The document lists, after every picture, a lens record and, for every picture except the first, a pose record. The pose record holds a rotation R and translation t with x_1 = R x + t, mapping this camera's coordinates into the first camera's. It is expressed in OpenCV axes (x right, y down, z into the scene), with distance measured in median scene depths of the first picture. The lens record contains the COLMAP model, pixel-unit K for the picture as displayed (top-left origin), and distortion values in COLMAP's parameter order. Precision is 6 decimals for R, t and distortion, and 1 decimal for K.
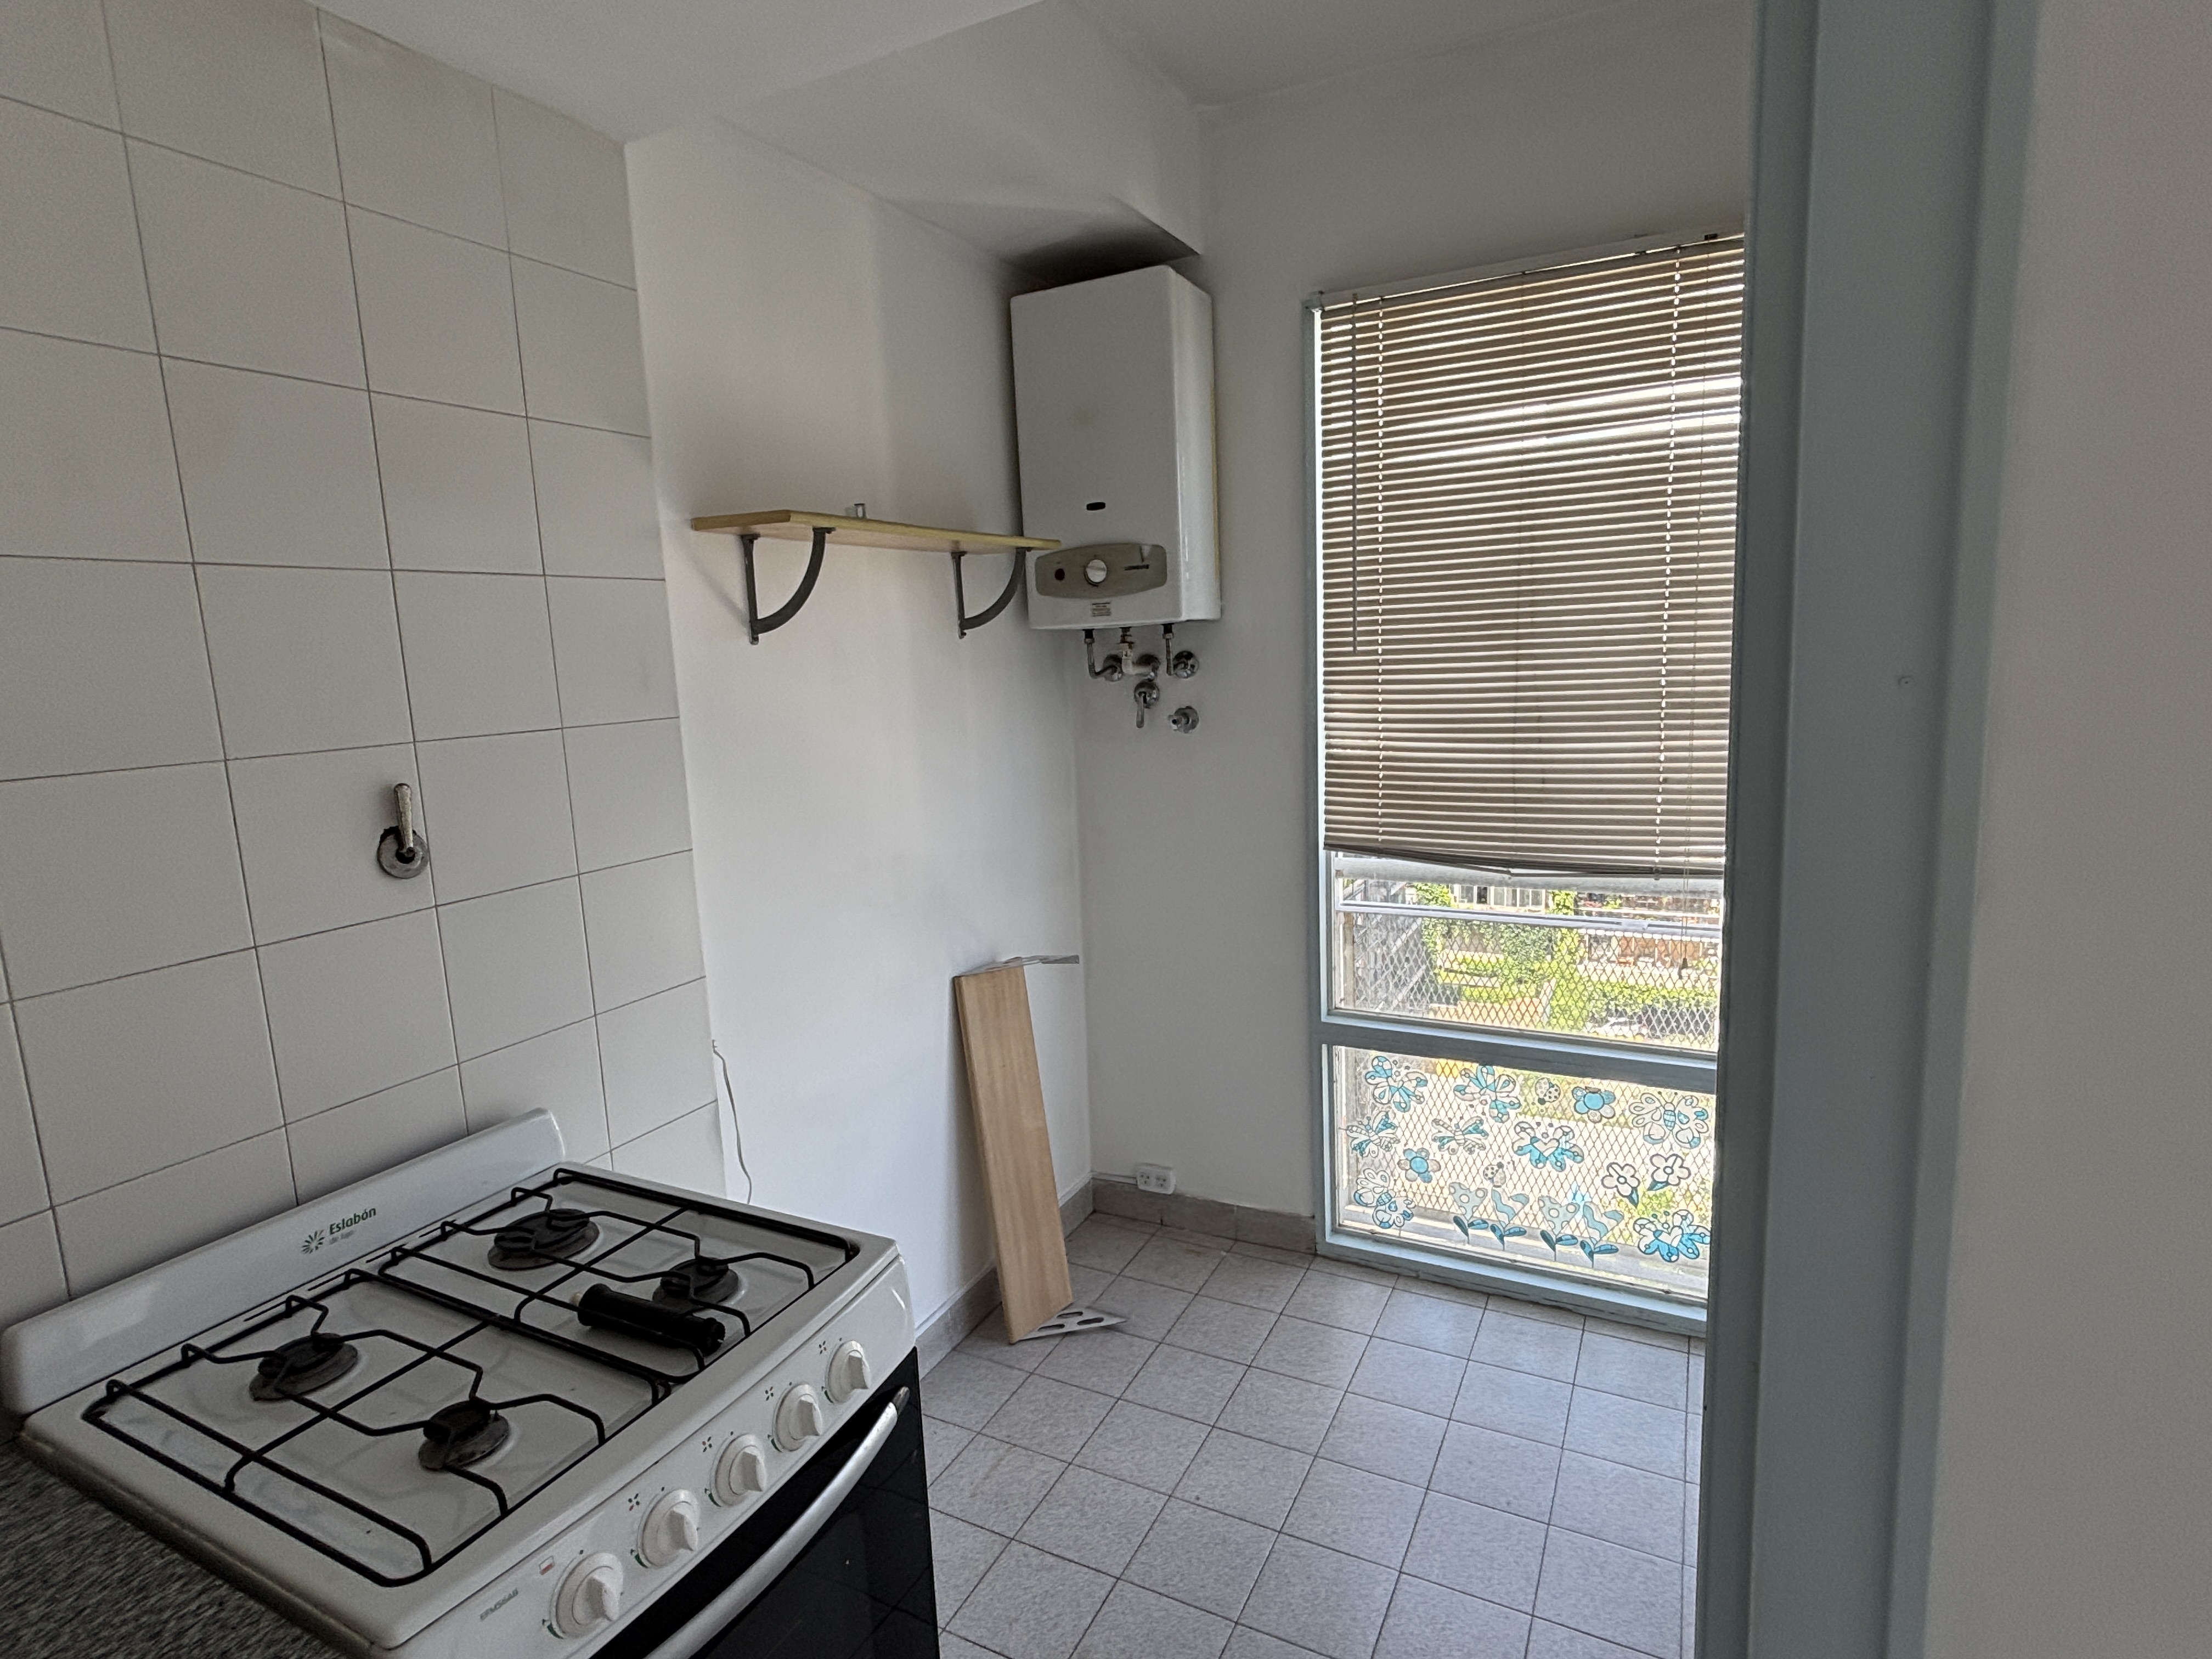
lens RADIAL K [[1120.3, 0, 1106.0], [0, 1120.3, 829.5], [0, 0, 1]] dist [-0.020817, -0.000369]
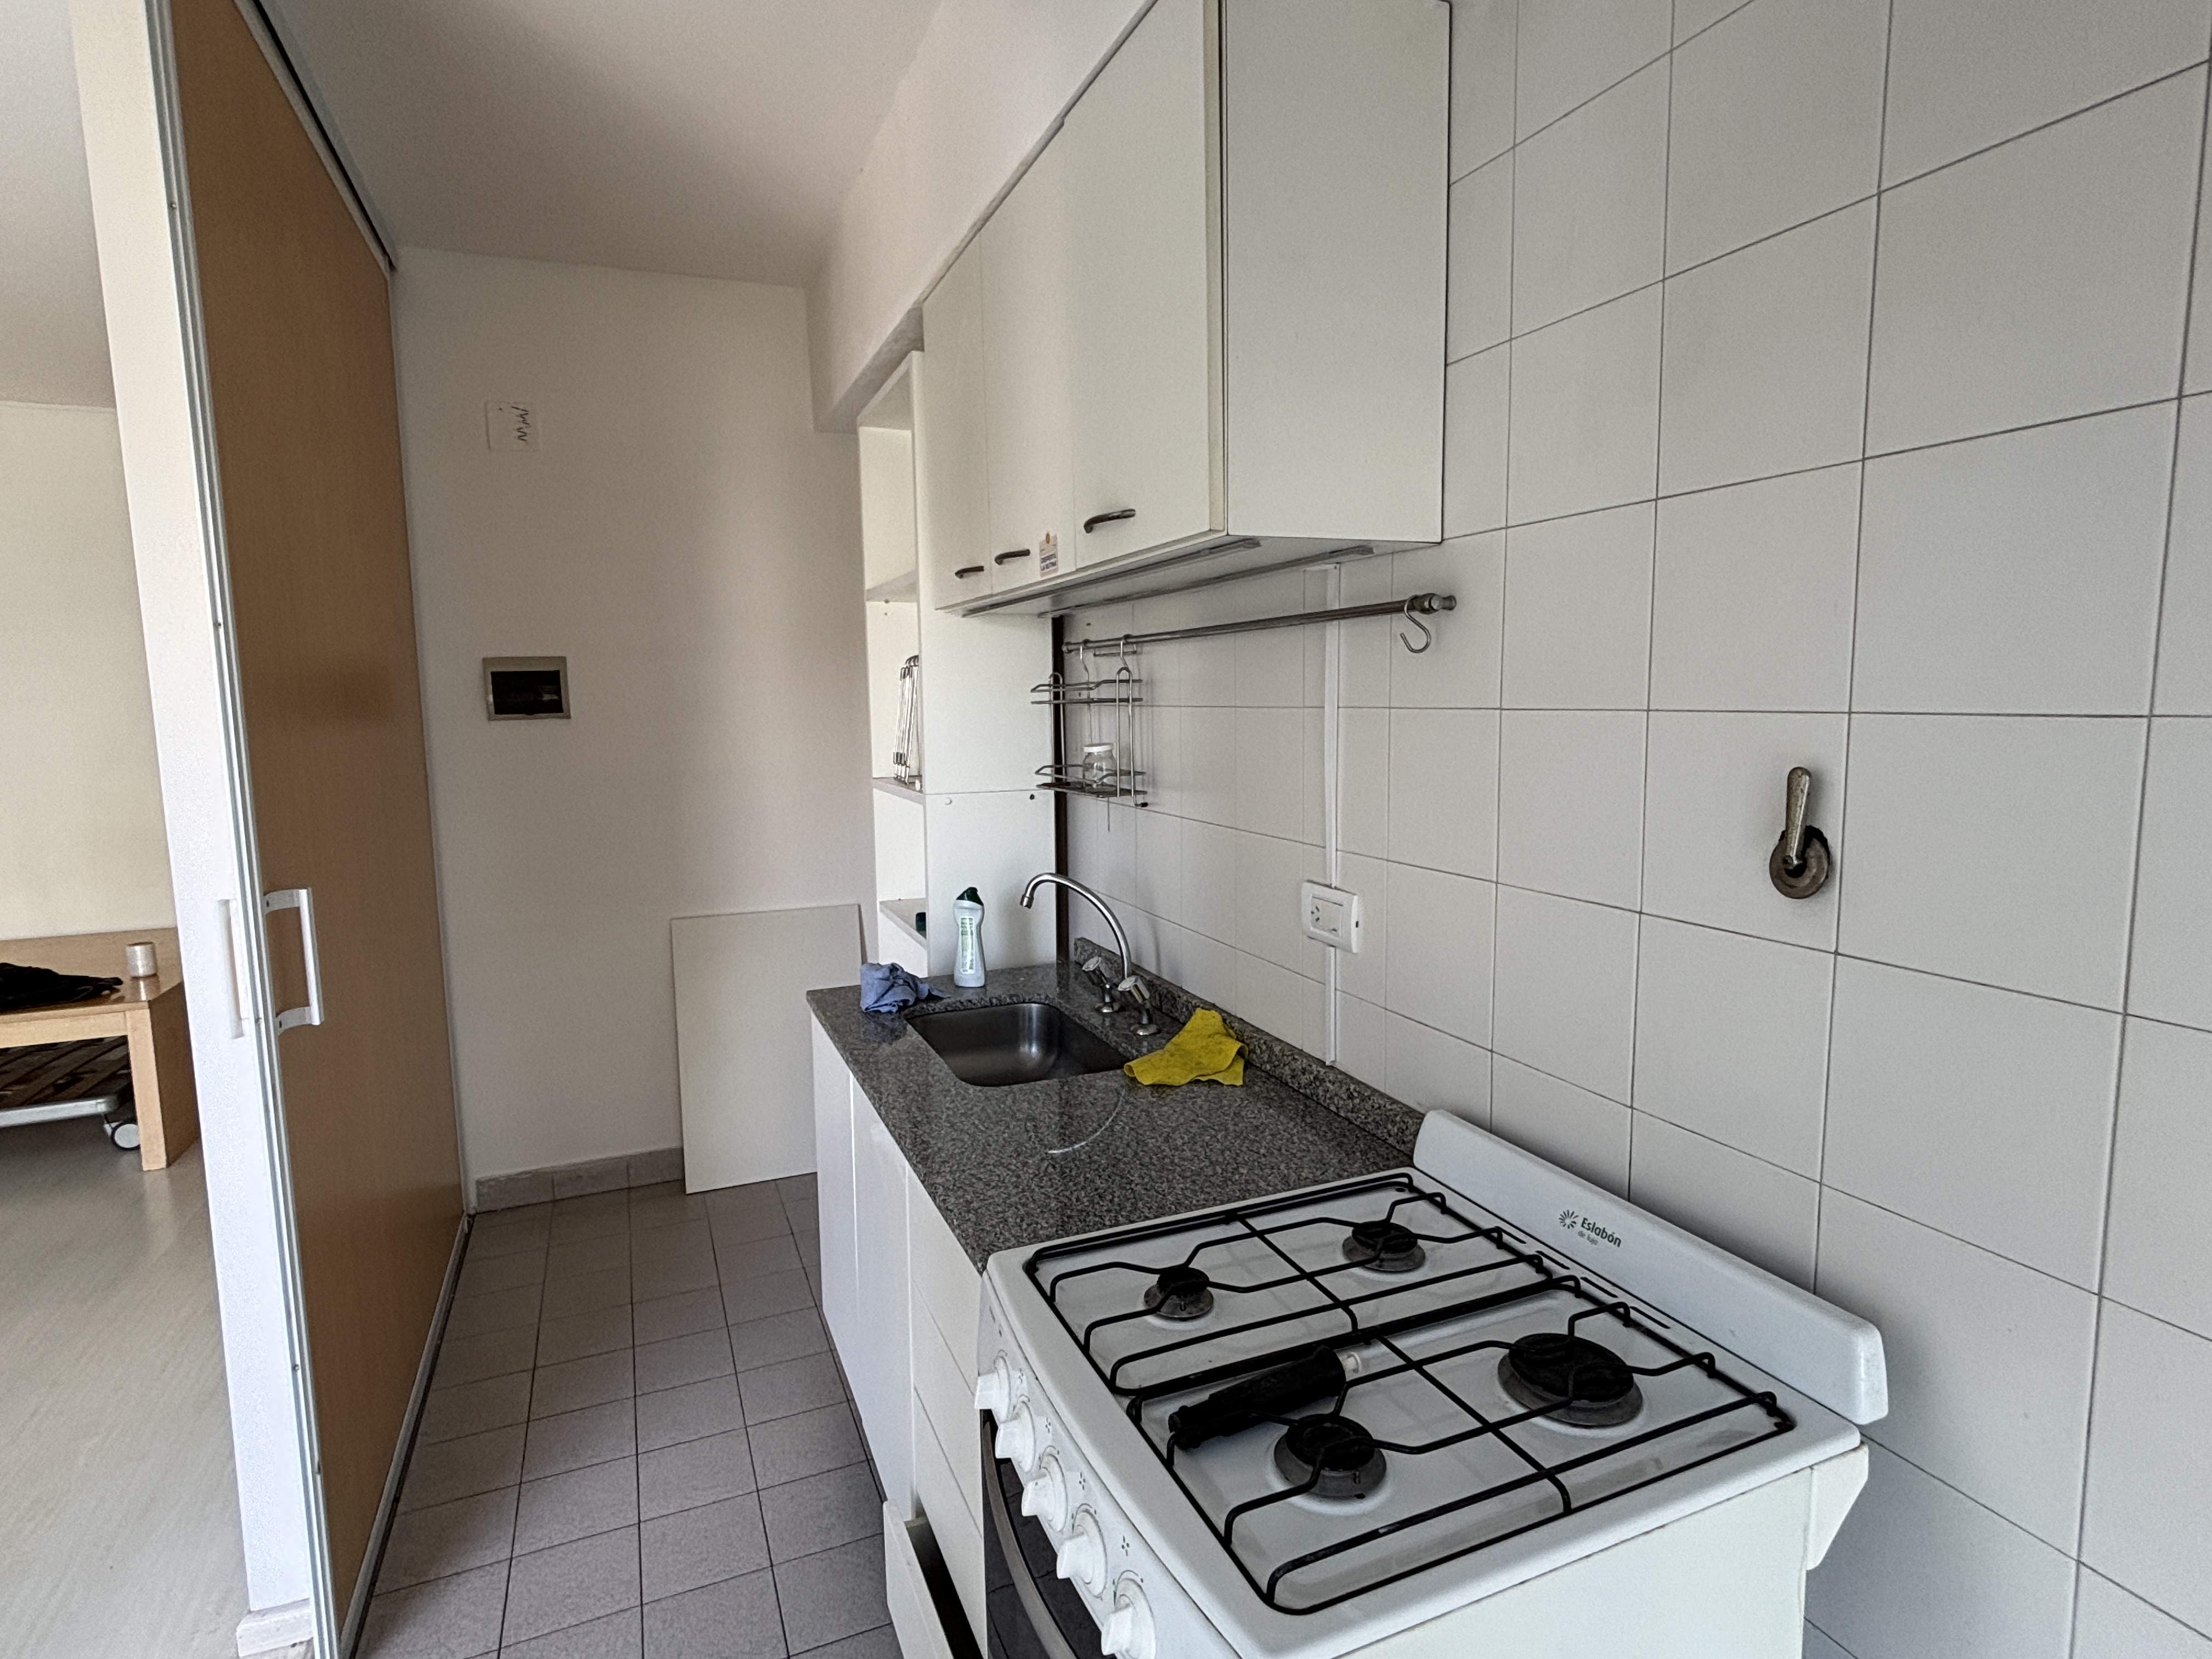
lens RADIAL K [[1120.3, 0, 1106.0], [0, 1120.3, 829.5], [0, 0, 1]] dist [-0.020817, -0.000369]
pose [[-0.623838, 0.147099, -0.767586, 0.215659], [-0.076817, 0.965832, 0.247522, -0.155385], [0.777769, 0.213377, -0.591224, 1.155857]]
